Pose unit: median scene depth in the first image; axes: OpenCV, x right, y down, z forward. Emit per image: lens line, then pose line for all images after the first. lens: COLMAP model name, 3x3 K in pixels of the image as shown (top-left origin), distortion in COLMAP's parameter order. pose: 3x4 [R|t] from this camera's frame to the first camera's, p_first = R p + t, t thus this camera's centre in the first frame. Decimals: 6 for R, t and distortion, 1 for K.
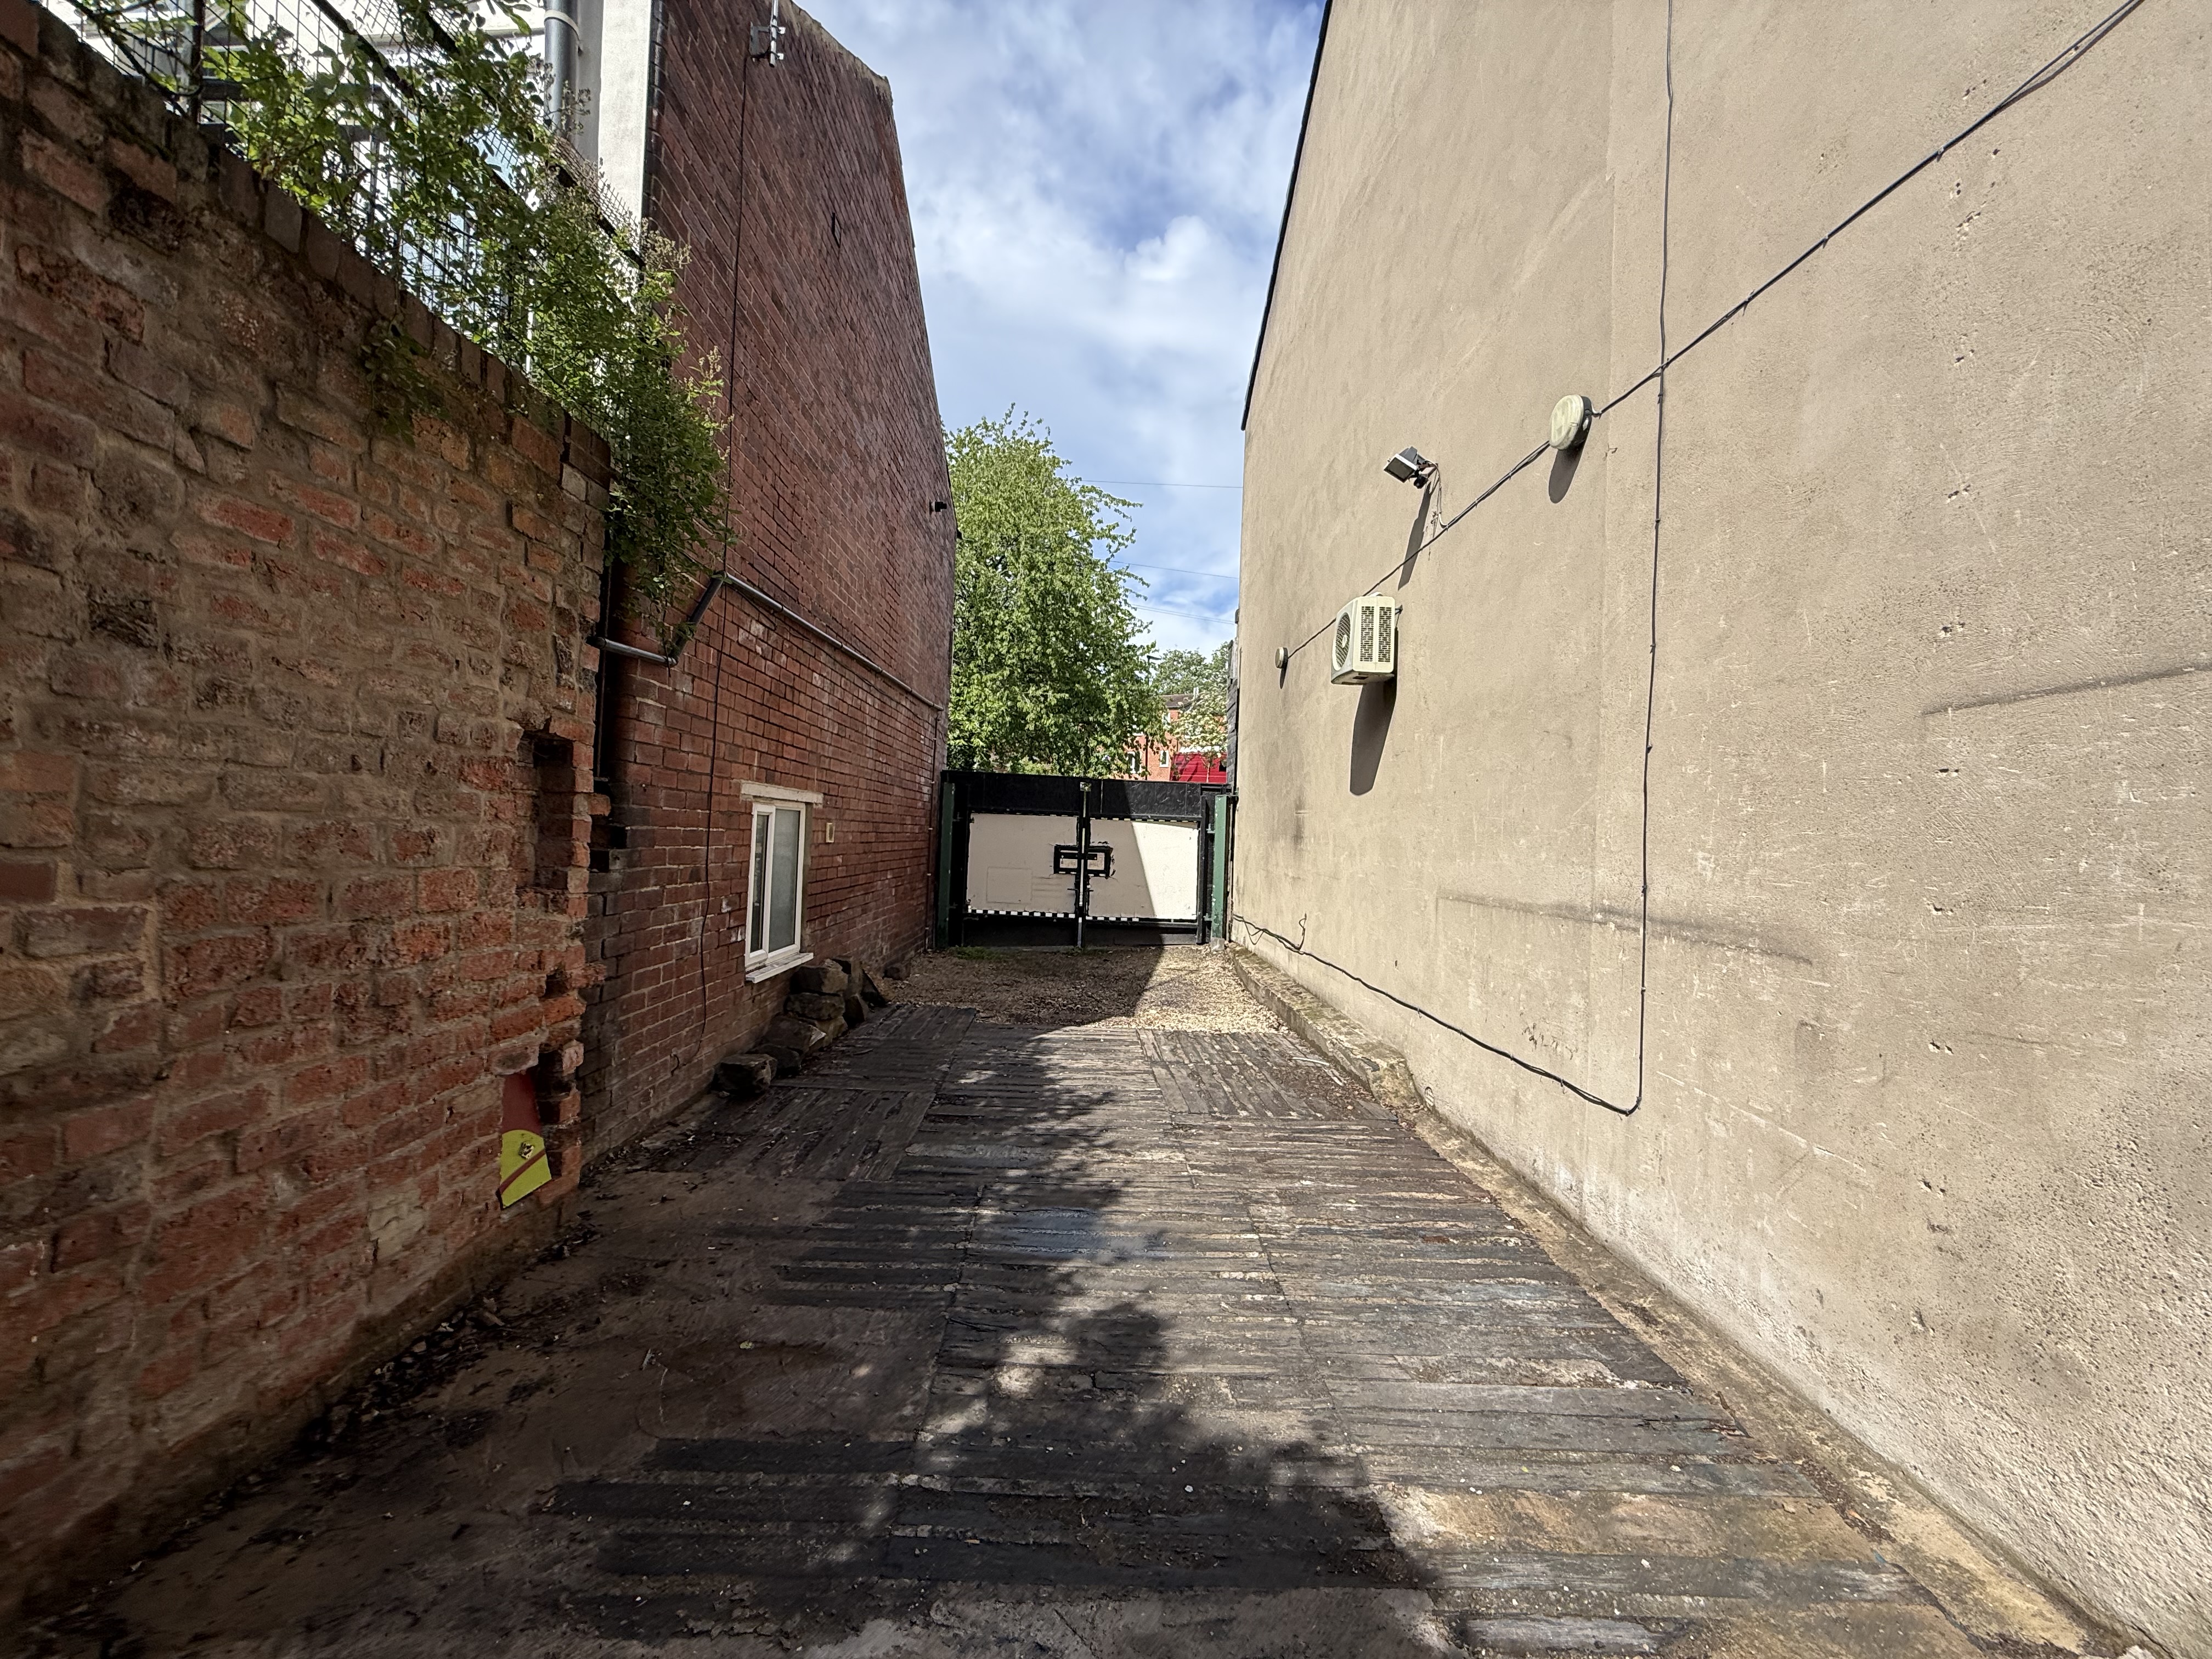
lens RADIAL K [[867.7, 0, 1114.2], [0, 867.7, 832.2], [0, 0, 1]] dist [0.000113, -0.006790]
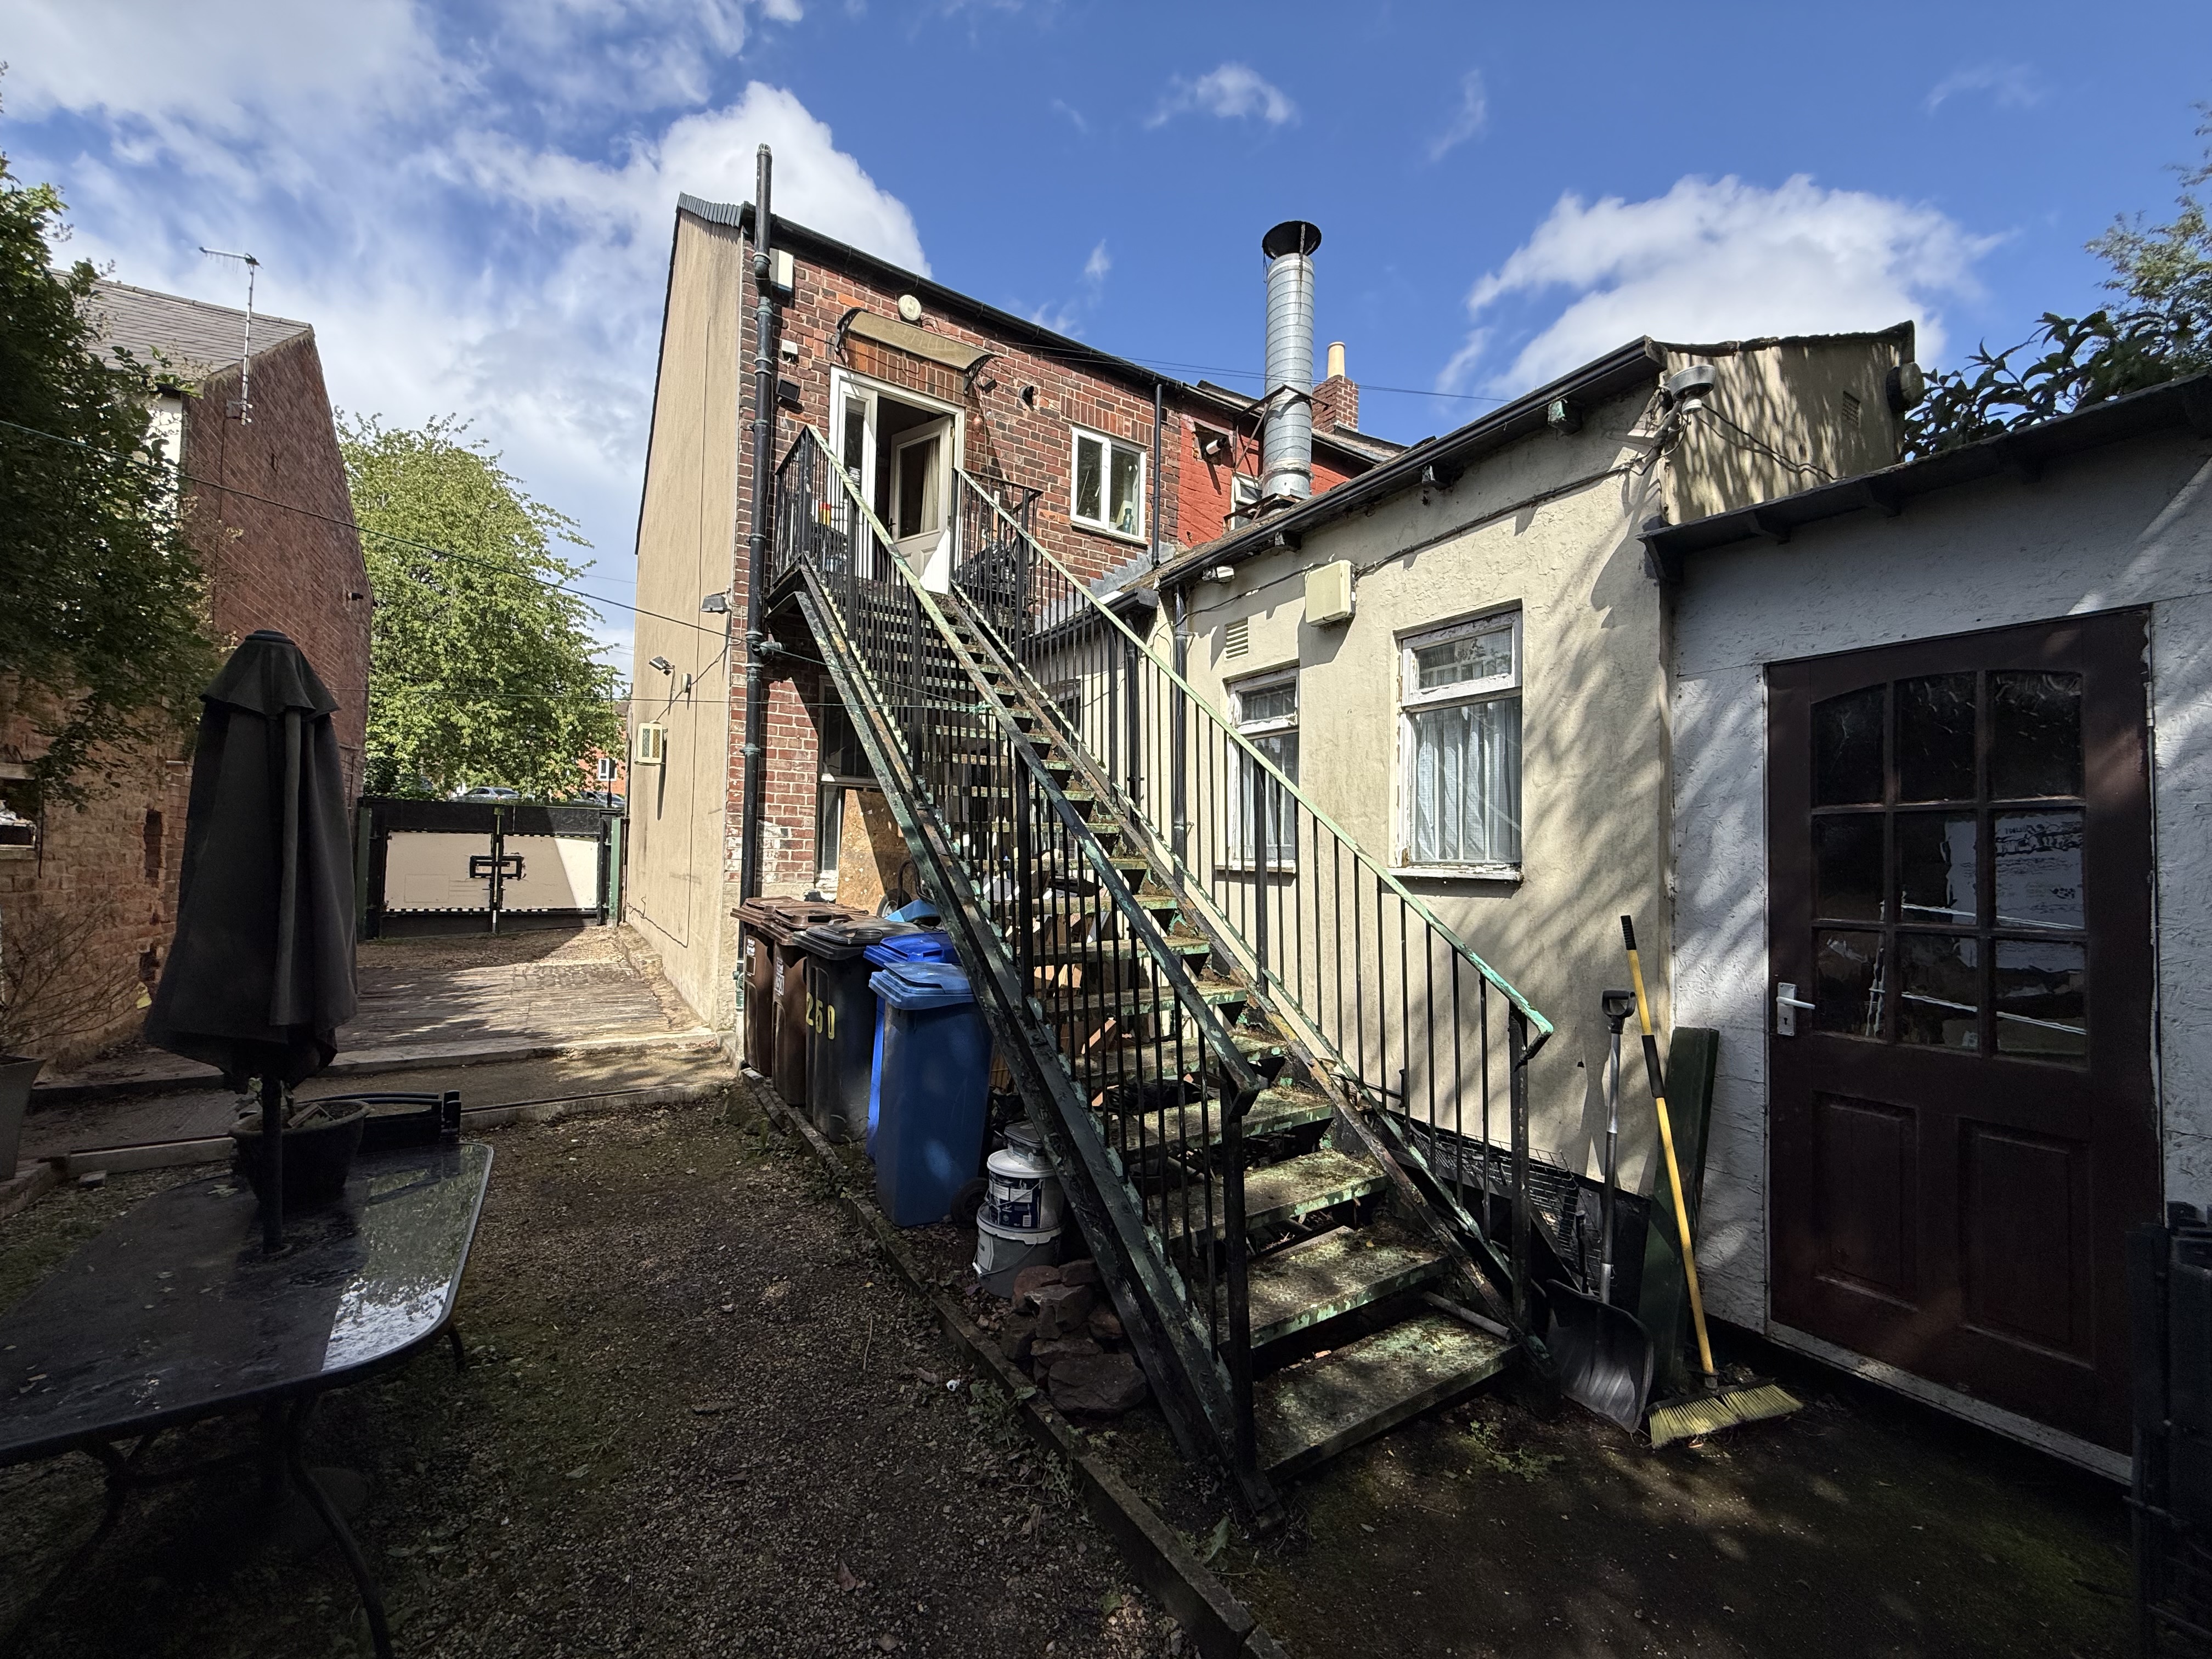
lens RADIAL K [[867.7, 0, 1114.2], [0, 867.7, 832.2], [0, 0, 1]] dist [0.000113, -0.006790]
pose [[0.863926, -0.007366, 0.503564, 0.112186], [0.011077, 0.999929, -0.004378, -0.004560], [-0.503496, 0.009361, 0.863947, -0.613946]]
